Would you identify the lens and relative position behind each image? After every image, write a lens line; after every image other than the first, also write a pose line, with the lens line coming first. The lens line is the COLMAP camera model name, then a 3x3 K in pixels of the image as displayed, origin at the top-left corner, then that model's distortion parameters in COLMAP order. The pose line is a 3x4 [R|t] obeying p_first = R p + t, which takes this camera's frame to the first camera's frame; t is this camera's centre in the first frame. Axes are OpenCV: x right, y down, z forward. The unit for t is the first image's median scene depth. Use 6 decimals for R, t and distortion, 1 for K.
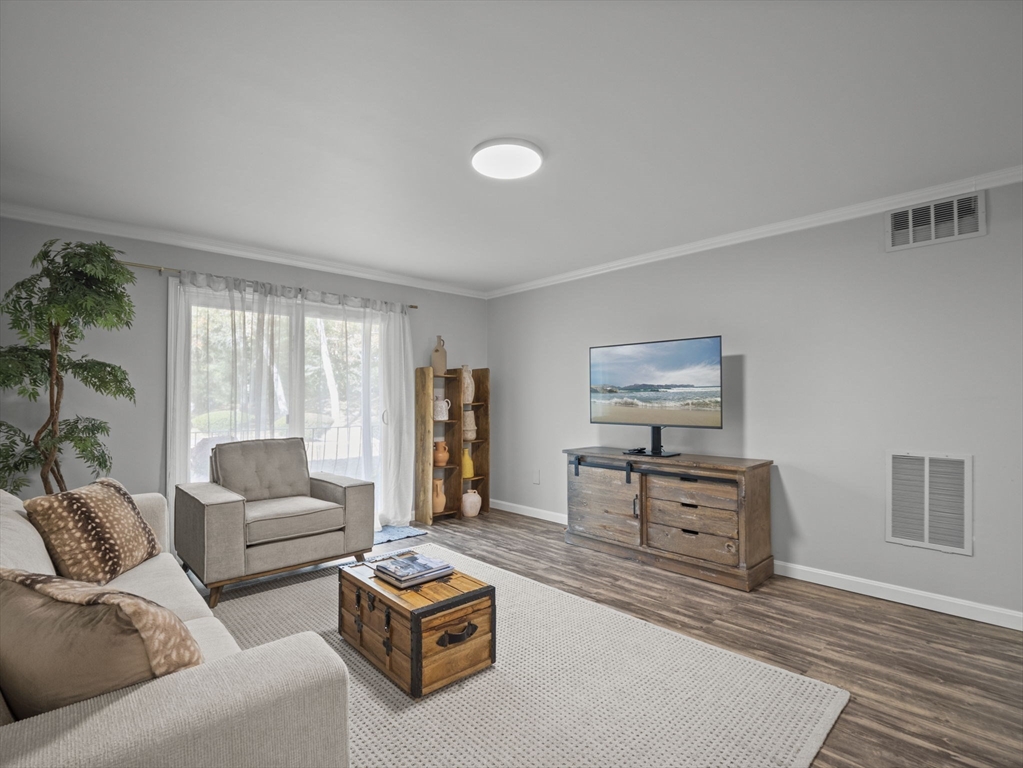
lens RADIAL K [[500.8, 0, 513.0], [0, 500.8, 394.9], [0, 0, 1]] dist [-0.018978, -0.001159]
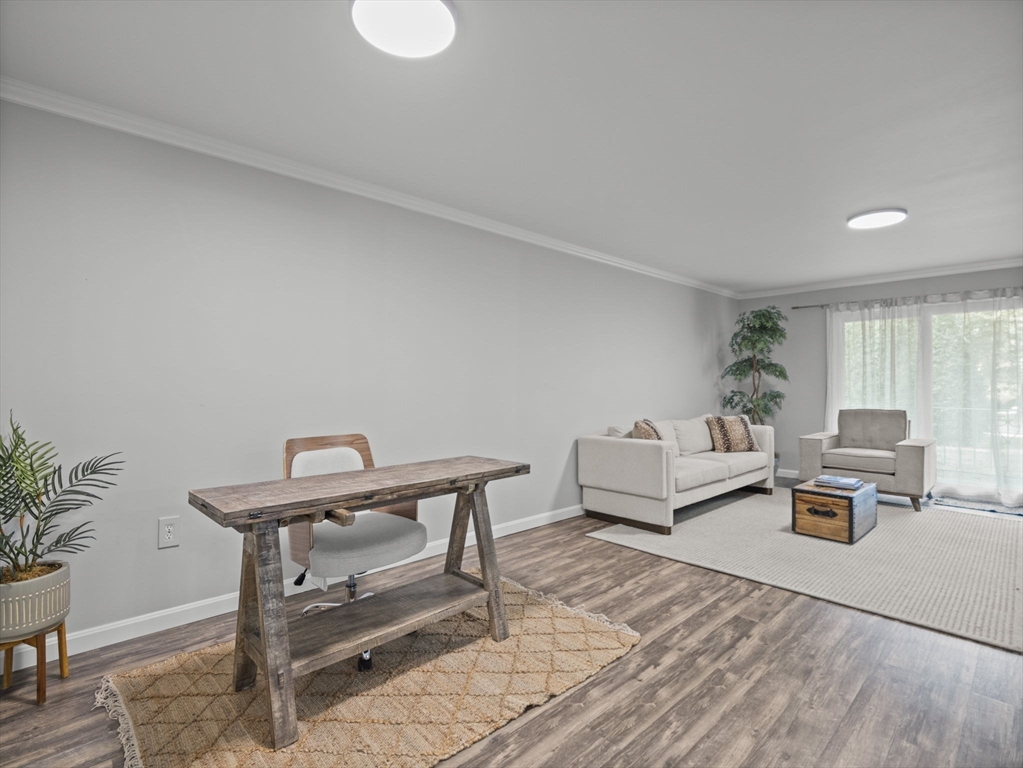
lens RADIAL K [[494.7, 0, 511.5], [0, 494.7, 384.0], [0, 0, 1]] dist [-0.025233, -0.000445]
pose [[-0.003881, 0.003048, -0.999988, 1.013960], [0.007307, 0.999969, 0.003019, 0.004198], [0.999966, -0.007296, -0.003903, -0.064125]]
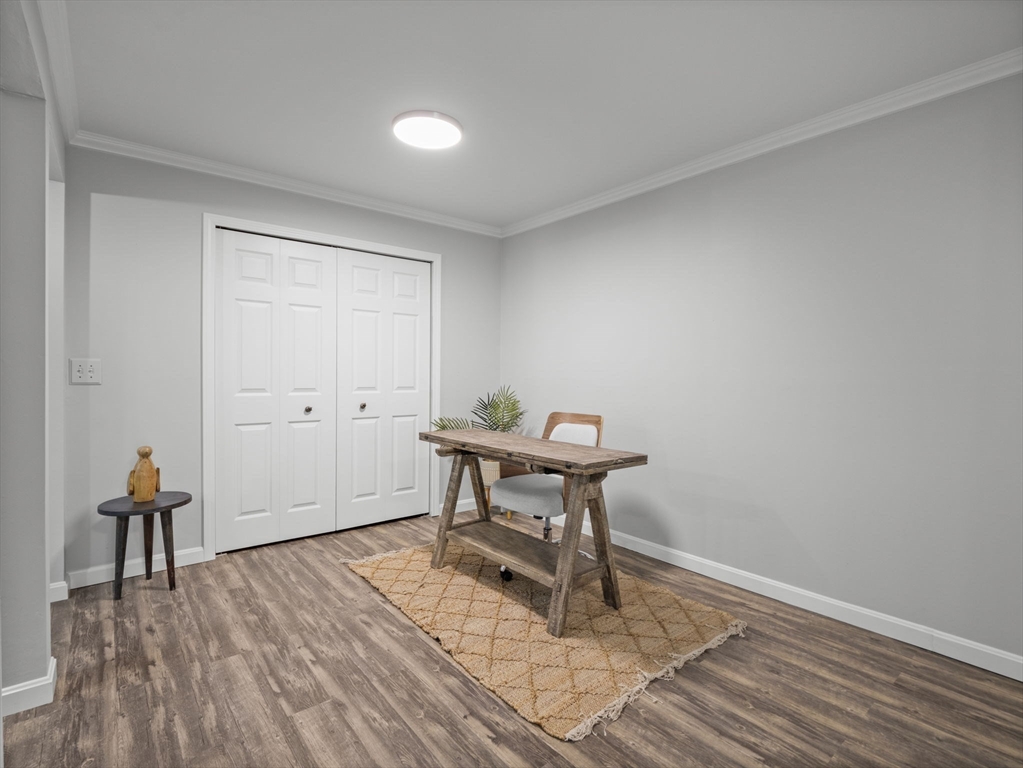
lens RADIAL K [[494.7, 0, 511.5], [0, 494.7, 384.0], [0, 0, 1]] dist [-0.025233, -0.000445]
pose [[-0.998292, -0.013884, 0.056740, 0.383550], [-0.013051, 0.999802, 0.015035, 0.014472], [-0.056938, 0.014269, -0.998276, 0.549360]]
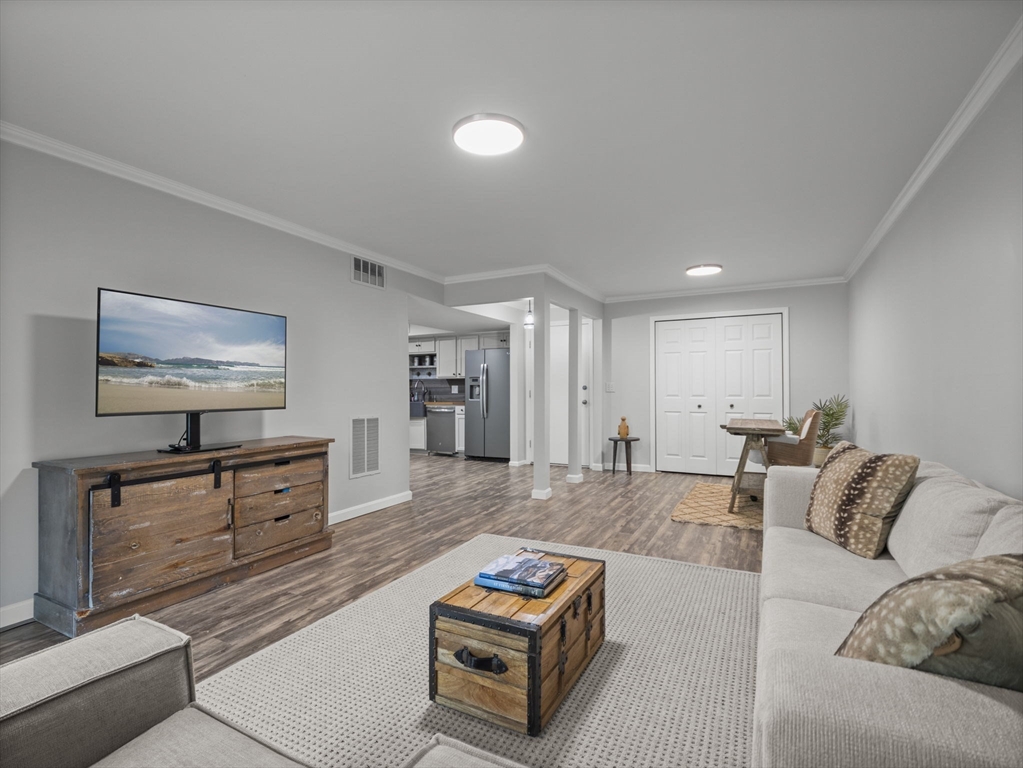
lens RADIAL K [[494.7, 0, 511.5], [0, 494.7, 384.0], [0, 0, 1]] dist [-0.025233, -0.000445]
pose [[-0.343090, 0.013329, 0.939208, -0.678391], [-0.002782, 0.999881, -0.015206, 0.031149], [-0.939298, -0.007830, -0.343012, 0.911410]]
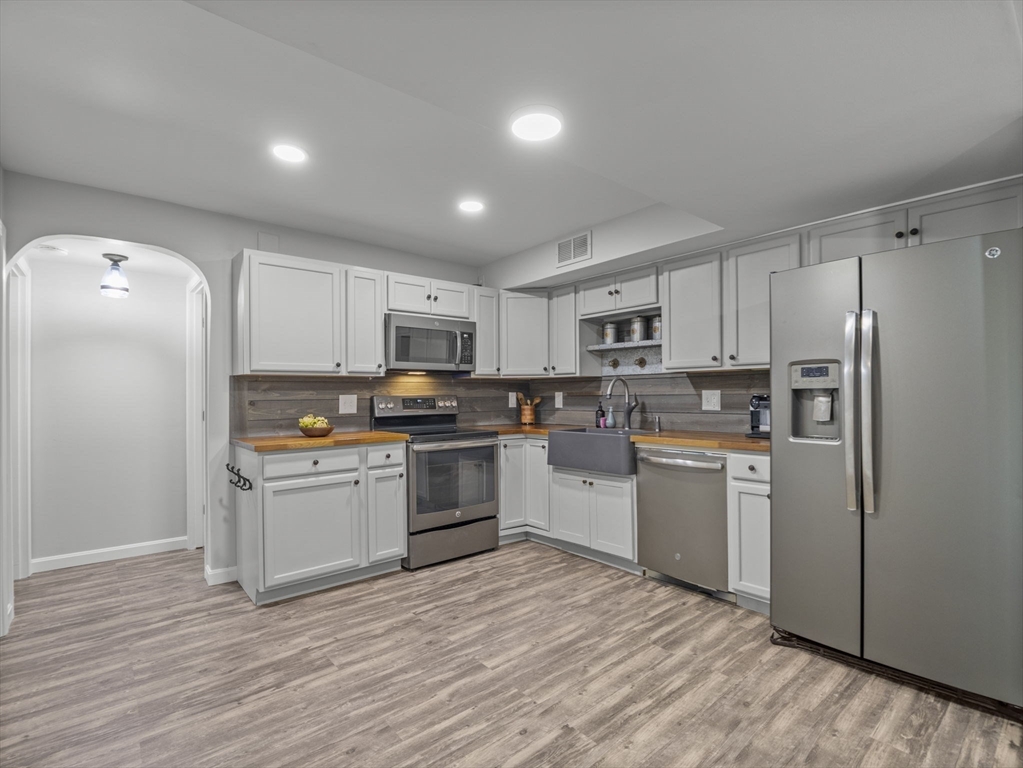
lens RADIAL K [[494.7, 0, 511.5], [0, 494.7, 384.0], [0, 0, 1]] dist [-0.025233, -0.000445]
pose [[0.047749, 0.020804, 0.998643, 0.876093], [0.000155, 0.999783, -0.020836, 0.008735], [-0.998859, 0.001150, 0.047735, 0.648609]]
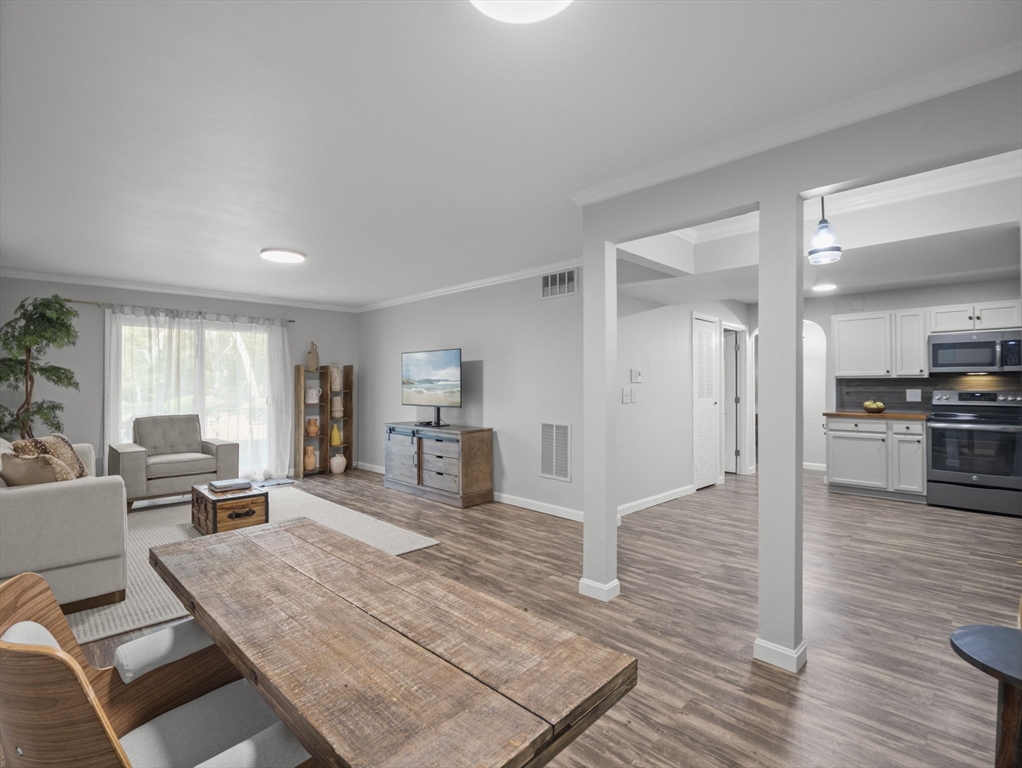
lens RADIAL K [[494.2, 0, 511.0], [0, 494.2, 384.0], [0, 0, 1]] dist [-0.025233, -0.000445]
pose [[0.999522, 0.000957, 0.030909, 0.528490], [-0.001214, 0.999965, 0.008301, -0.020571], [-0.030900, -0.008334, 0.999488, -0.552034]]
